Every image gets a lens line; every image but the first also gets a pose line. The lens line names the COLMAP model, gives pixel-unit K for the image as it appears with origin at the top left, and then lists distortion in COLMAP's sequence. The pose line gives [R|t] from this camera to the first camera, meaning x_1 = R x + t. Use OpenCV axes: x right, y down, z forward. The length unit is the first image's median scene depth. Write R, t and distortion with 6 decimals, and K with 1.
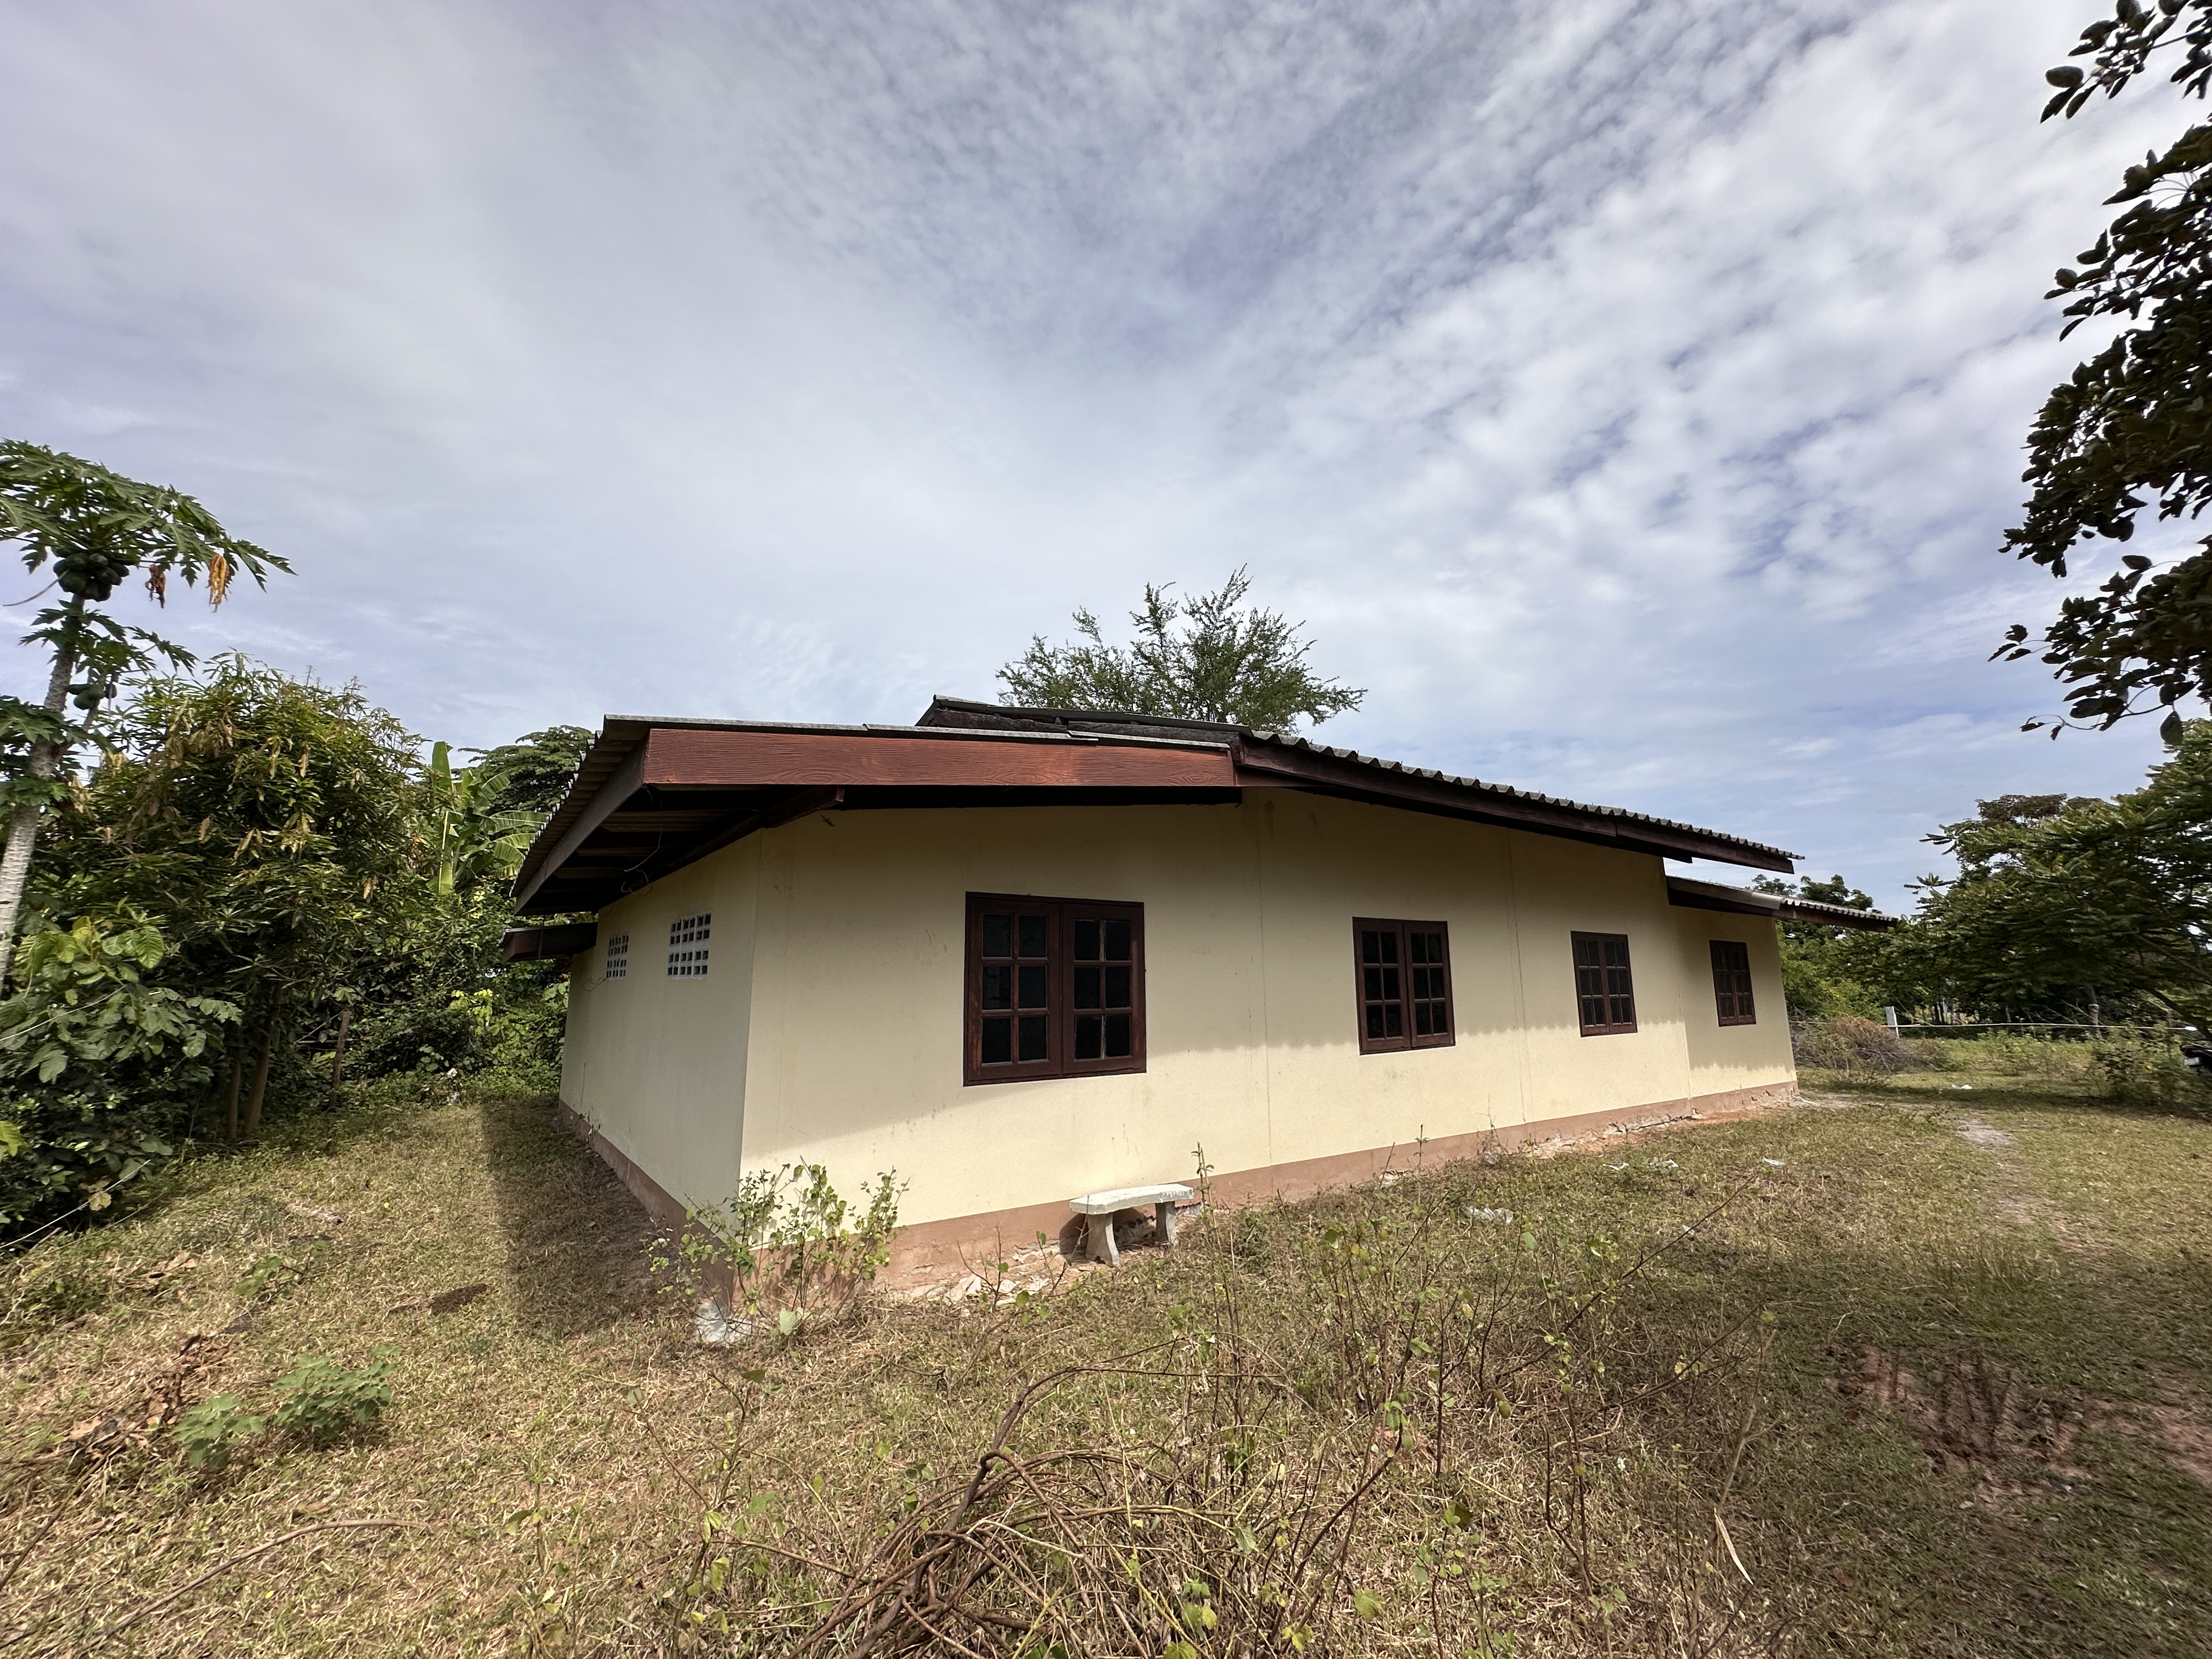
lens RADIAL K [[883.2, 0, 1106.0], [0, 883.2, 829.5], [0, 0, 1]] dist [-0.002992, -0.000414]
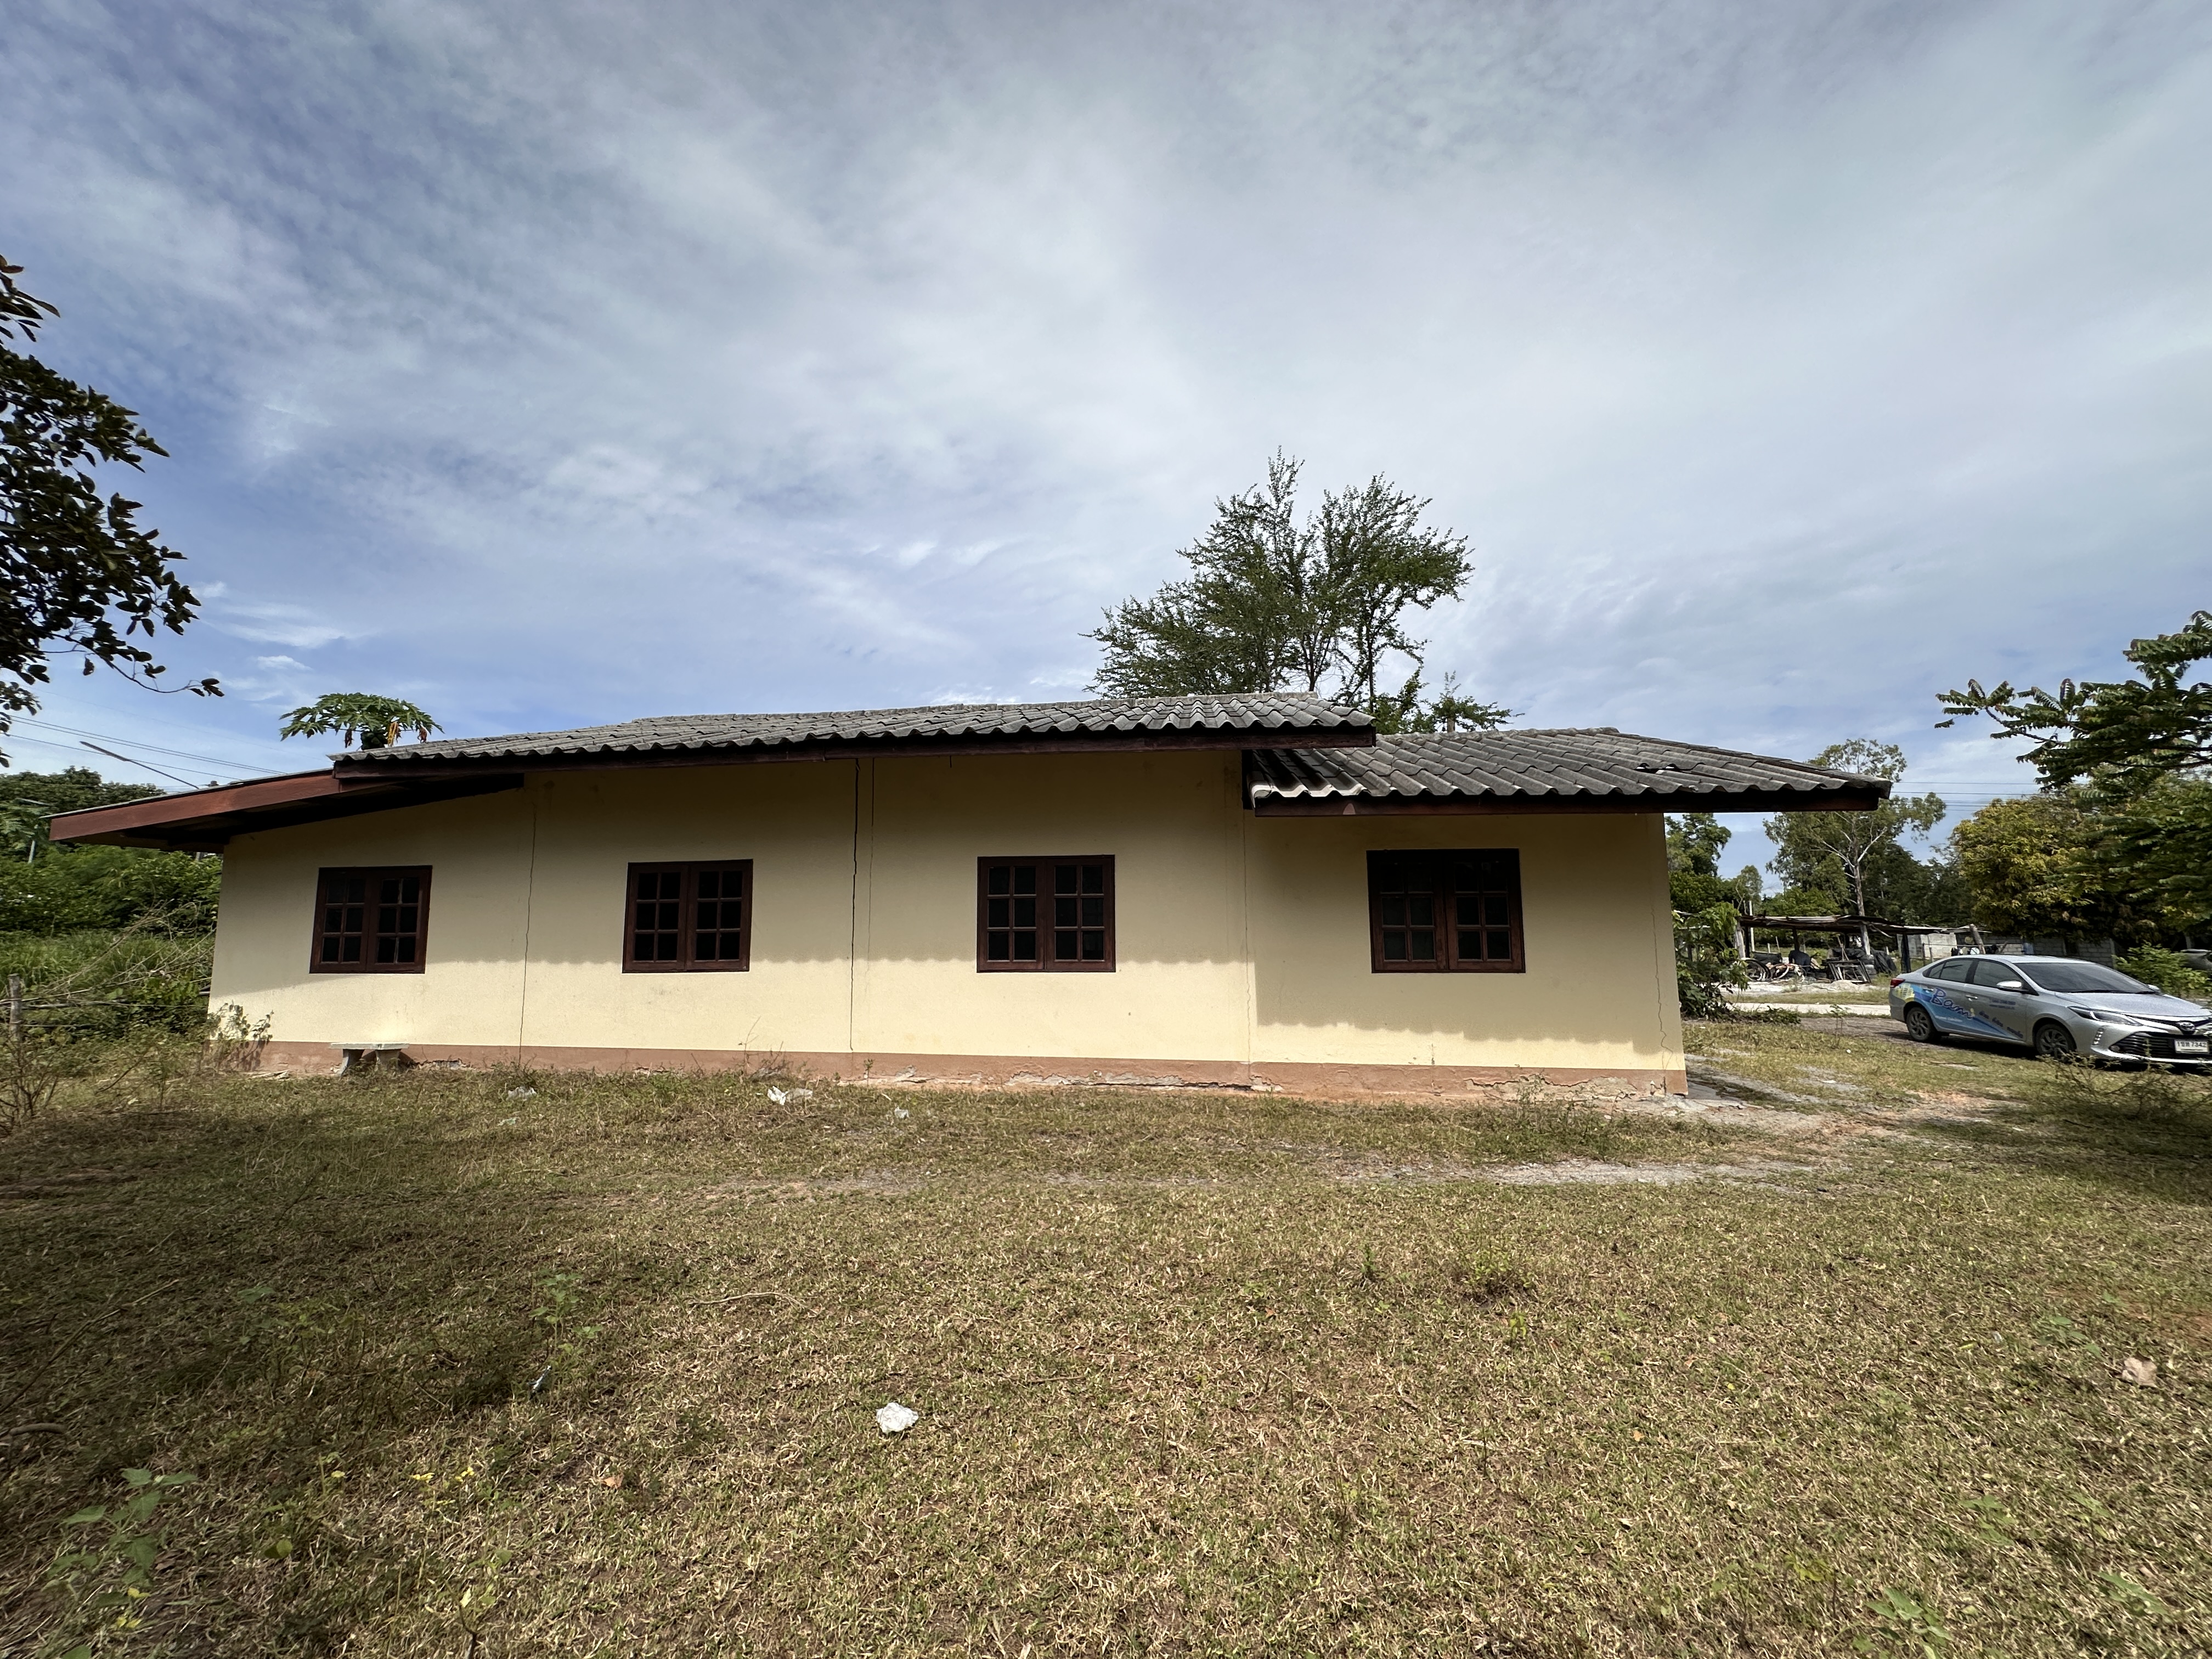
lens RADIAL K [[883.2, 0, 1106.0], [0, 883.2, 829.5], [0, 0, 1]] dist [-0.002992, -0.000414]
pose [[0.732362, -0.080332, -0.676161, 2.099958], [0.122767, 0.992321, 0.015078, 0.152455], [0.669757, -0.094052, 0.736600, 0.711075]]
